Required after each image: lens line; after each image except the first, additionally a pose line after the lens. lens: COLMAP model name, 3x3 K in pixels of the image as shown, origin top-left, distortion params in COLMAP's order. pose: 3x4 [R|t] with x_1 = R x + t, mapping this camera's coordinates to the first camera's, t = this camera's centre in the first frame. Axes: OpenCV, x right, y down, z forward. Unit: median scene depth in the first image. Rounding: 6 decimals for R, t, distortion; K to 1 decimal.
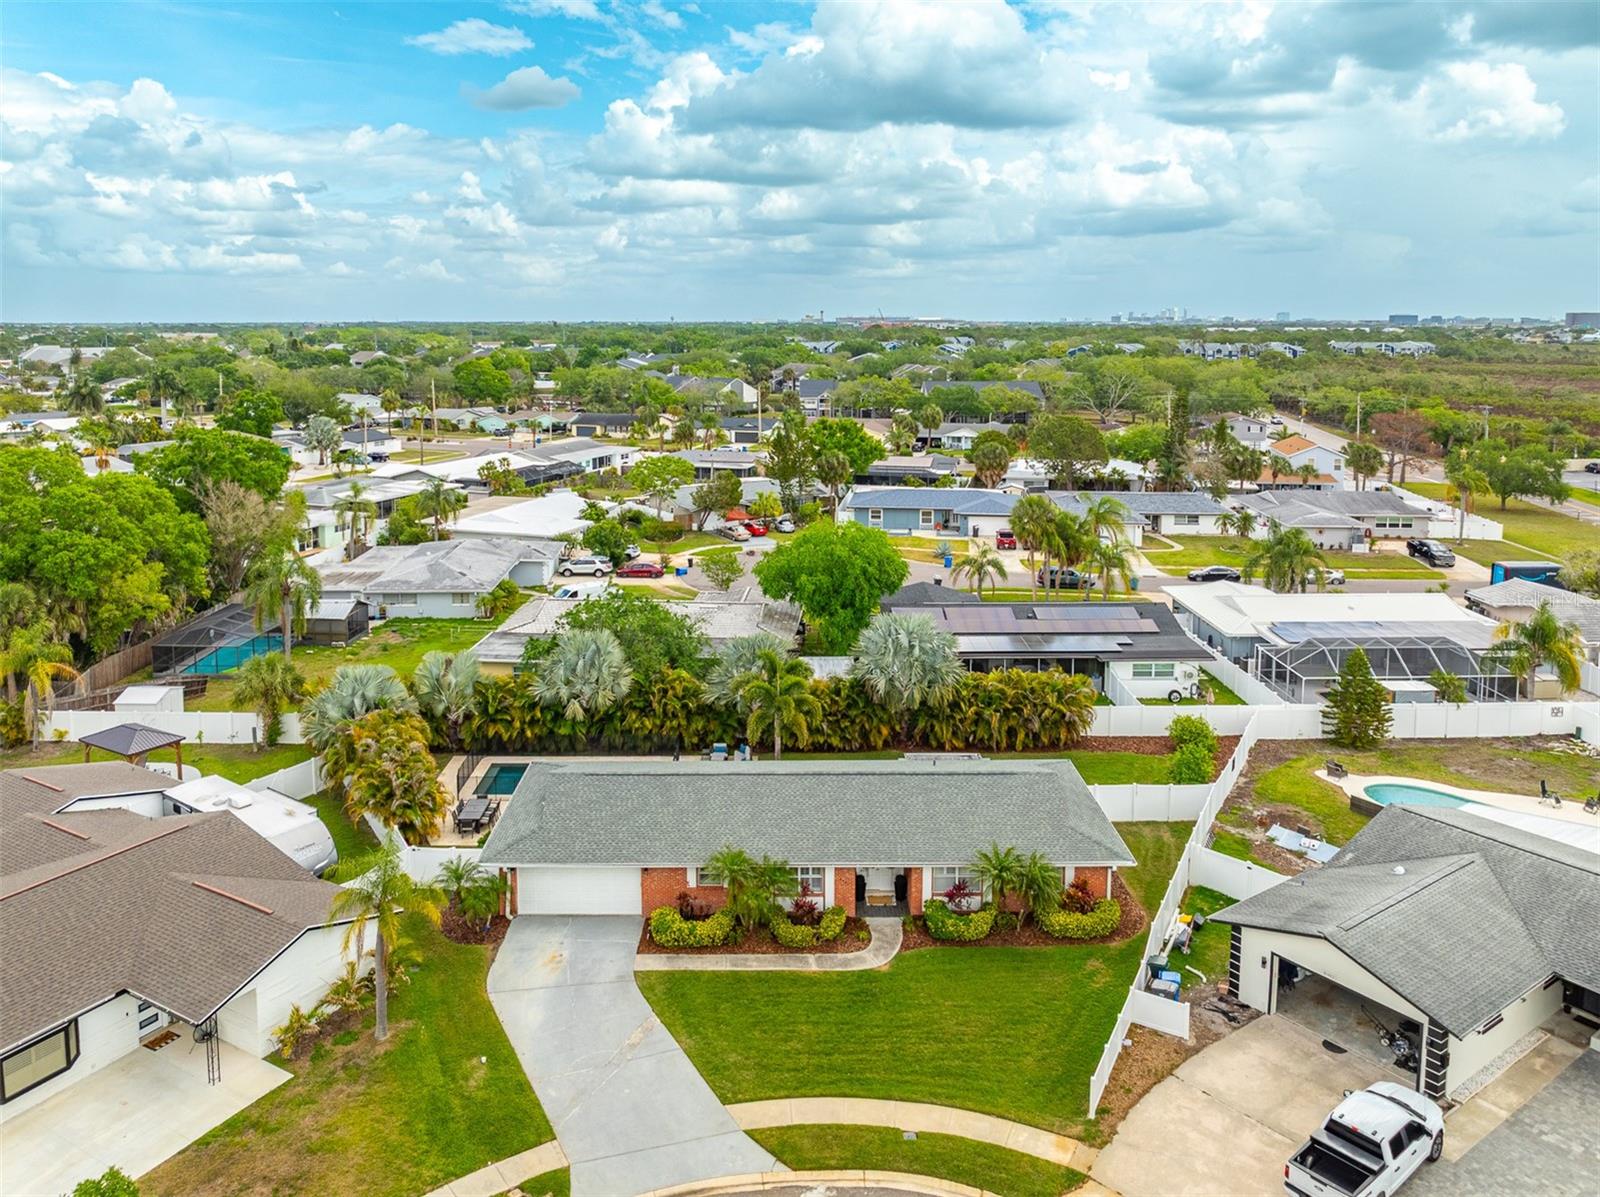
lens RADIAL K [[1166.5, 0, 778.0], [0, 1166.5, 522.8], [0, 0, 1]] dist [-0.020823, 0.015503]
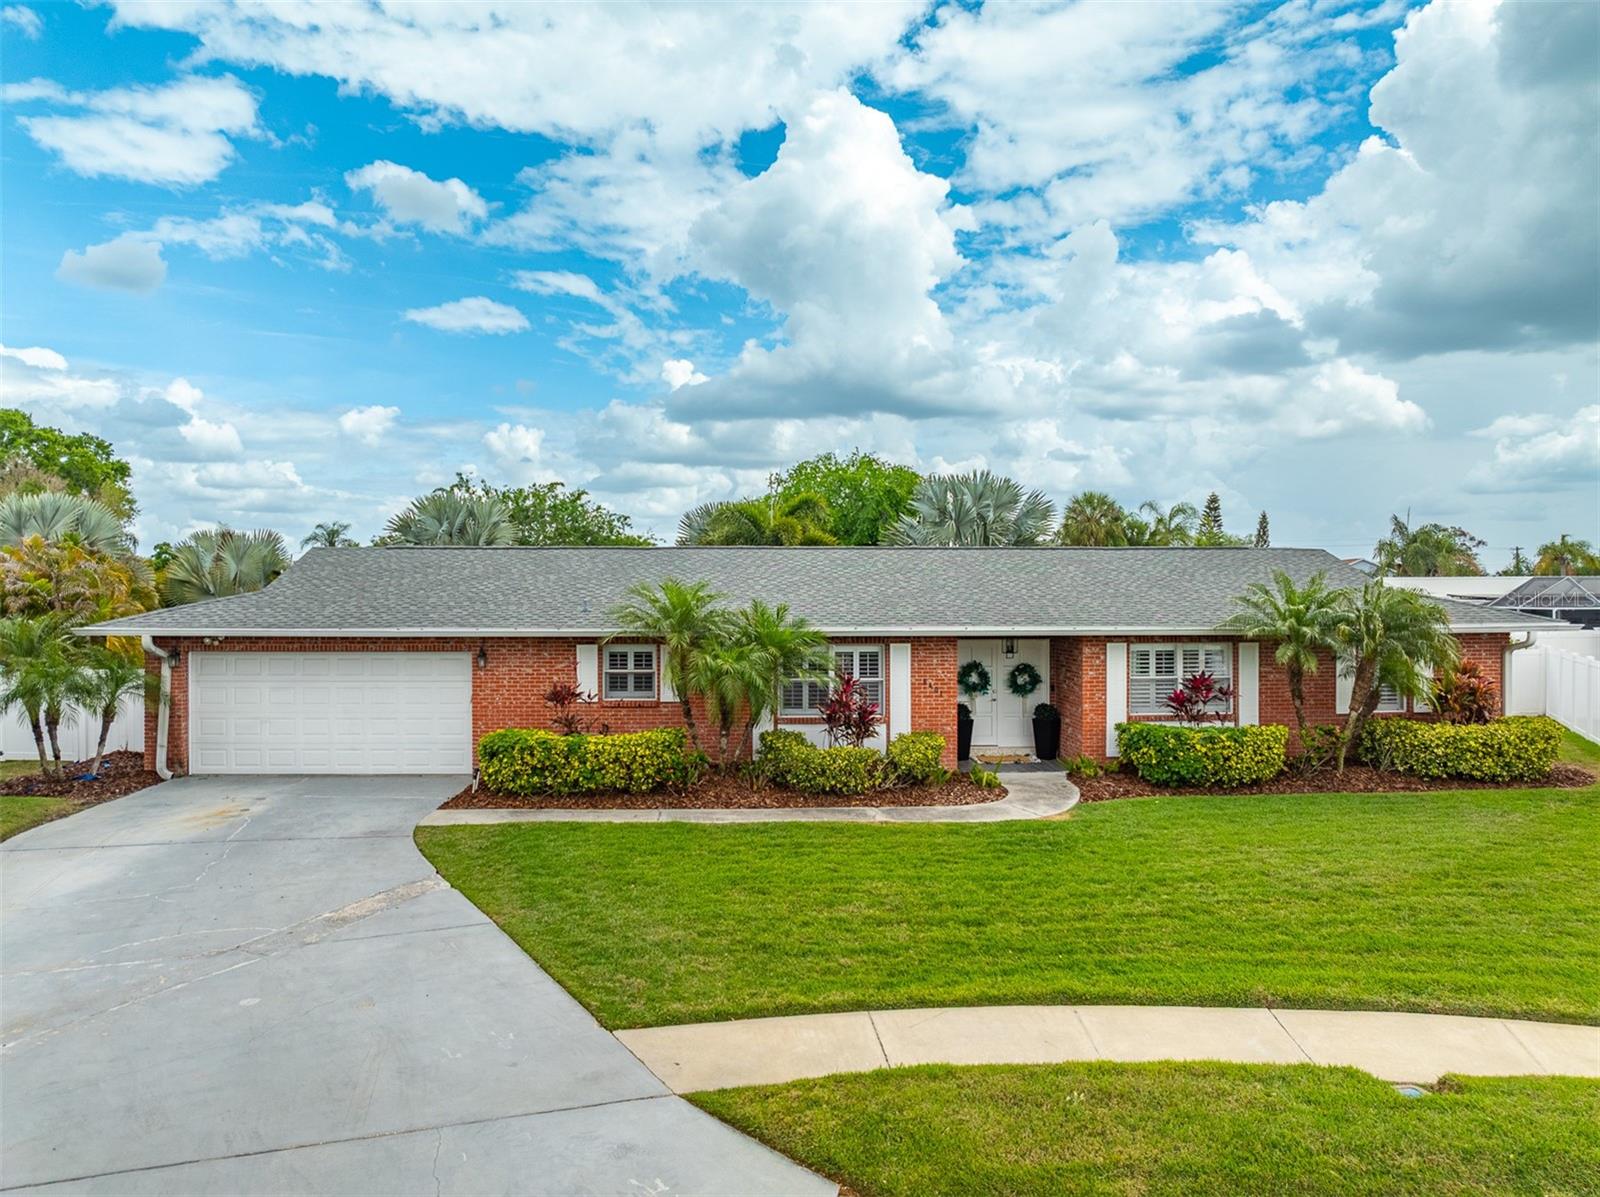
lens RADIAL K [[1123.9, 0, 800.7], [0, 1123.9, 611.8], [0, 0, 1]] dist [-0.028352, 0.008322]
pose [[0.999097, -0.002378, 0.042416, -0.009040], [0.009049, 0.987430, -0.157796, 0.263671], [-0.041507, 0.158037, 0.986560, 0.436221]]
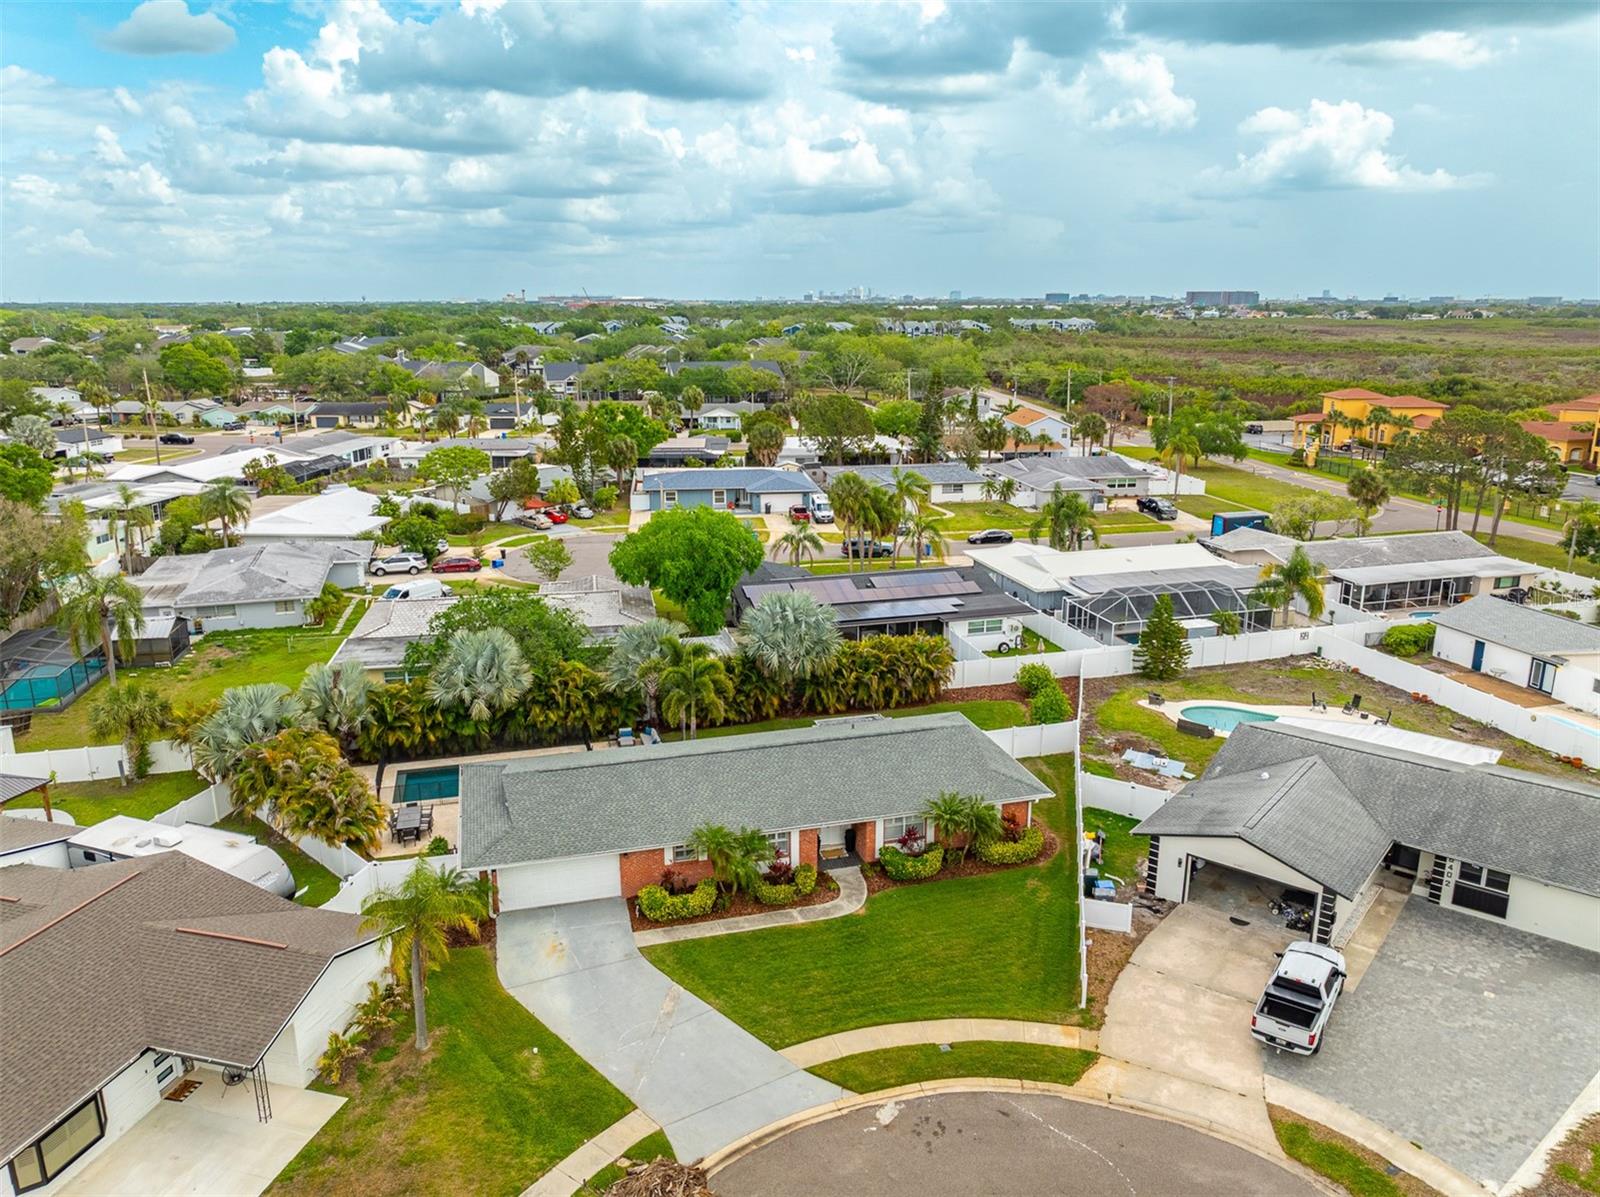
lens RADIAL K [[1101.5, 0, 797.4], [0, 1101.5, 677.0], [0, 0, 1]] dist [-0.009974, -0.003230]
pose [[0.963457, -0.087503, 0.253167, -0.152011], [0.046366, 0.985350, 0.164118, -0.009861], [-0.263819, -0.146382, 0.953400, 0.031853]]
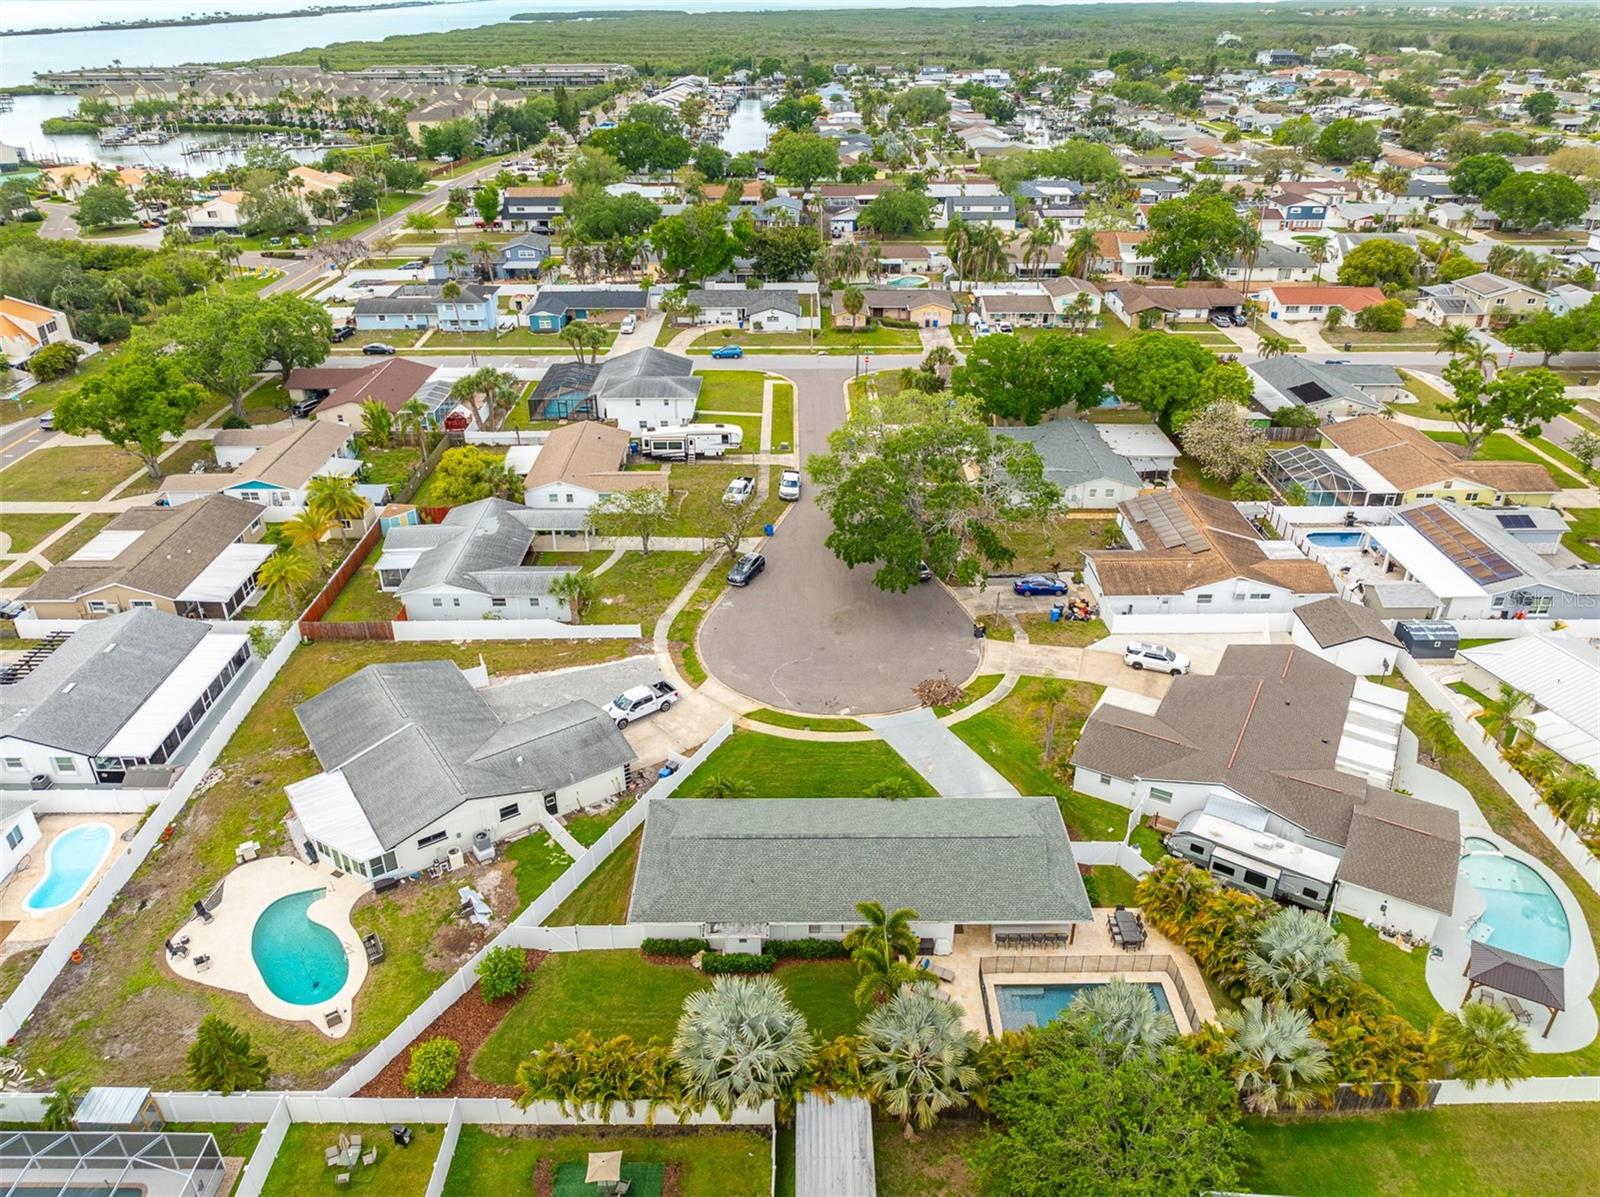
lens RADIAL K [[1117.3, 0, 800.0], [0, 1117.3, 598.5], [0, 0, 1]] dist [-0.029860, 0.013508]
pose [[-0.999985, 0.004891, -0.002261, 0.074266], [0.002440, 0.785159, 0.619289, -0.667794], [0.004804, 0.619275, -0.785160, 1.530692]]
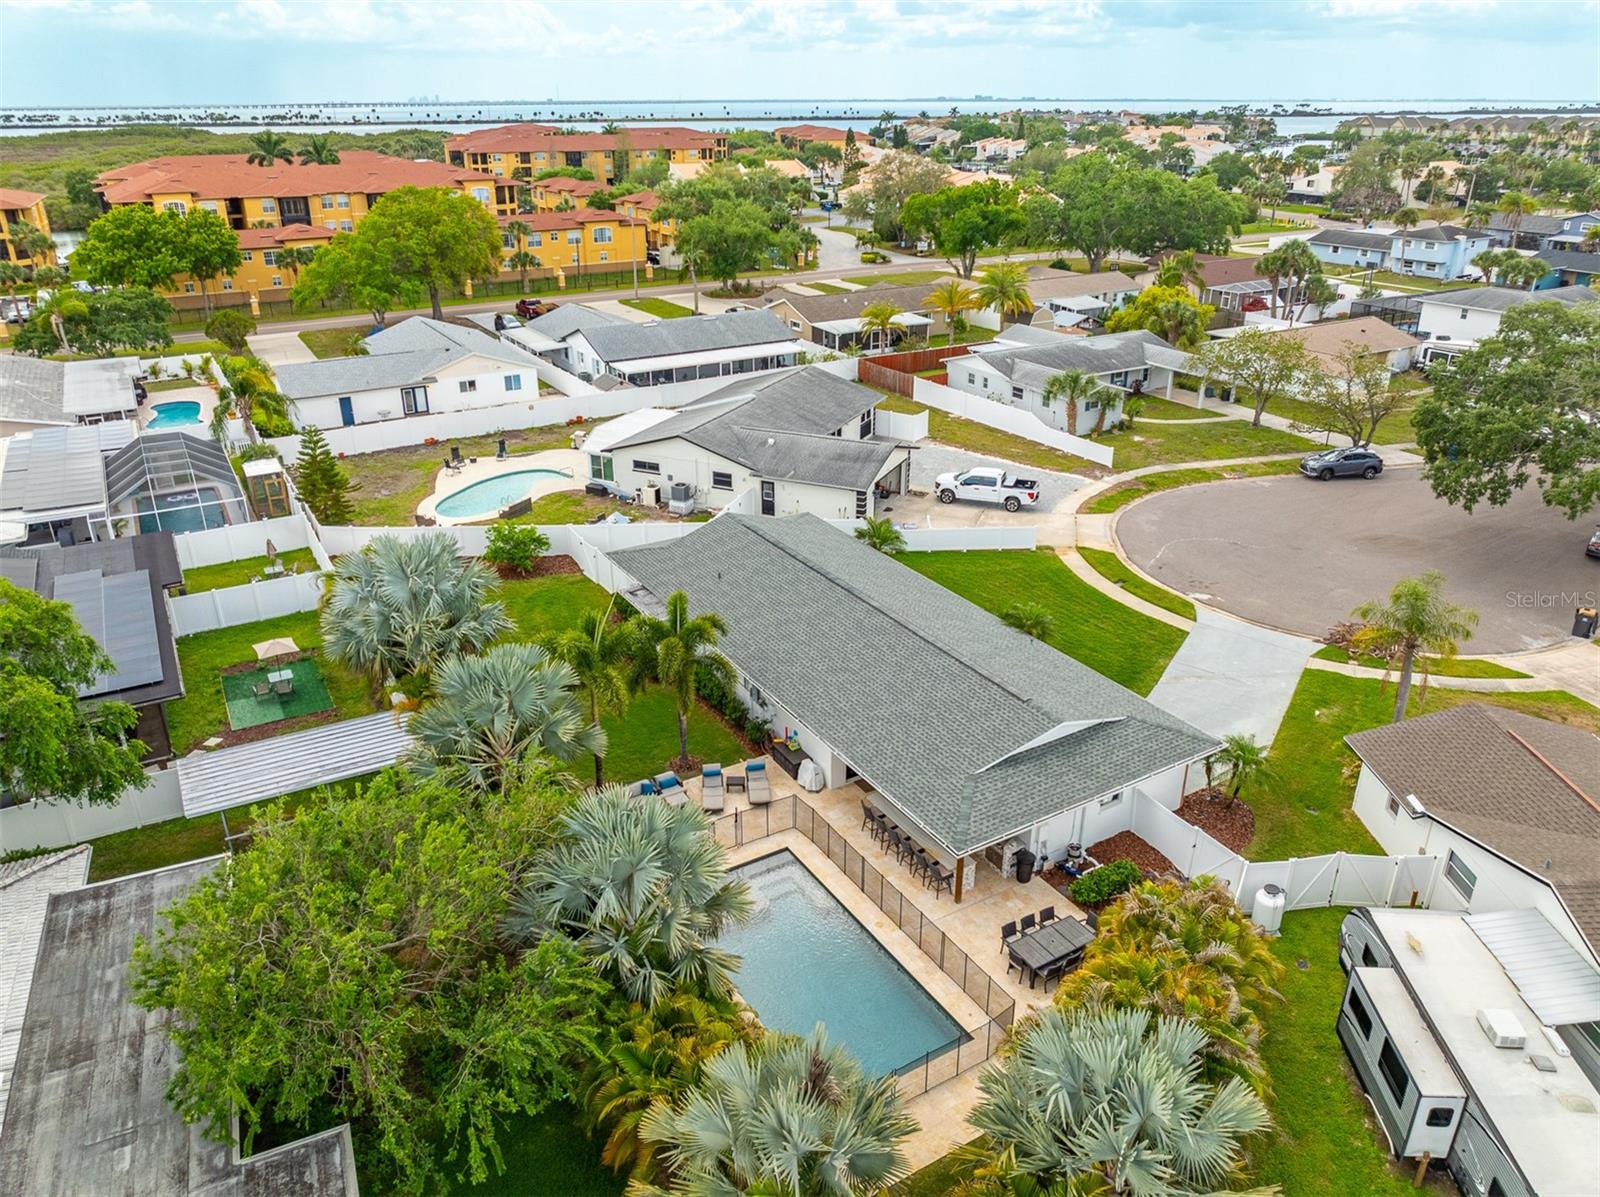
lens RADIAL K [[1117.3, 0, 800.0], [0, 1117.3, 598.5], [0, 0, 1]] dist [-0.029860, 0.013508]
pose [[-0.511943, -0.345649, 0.786410, -0.510288], [0.150540, 0.865207, 0.478282, -0.157899], [-0.845726, 0.363239, -0.390903, 1.132394]]
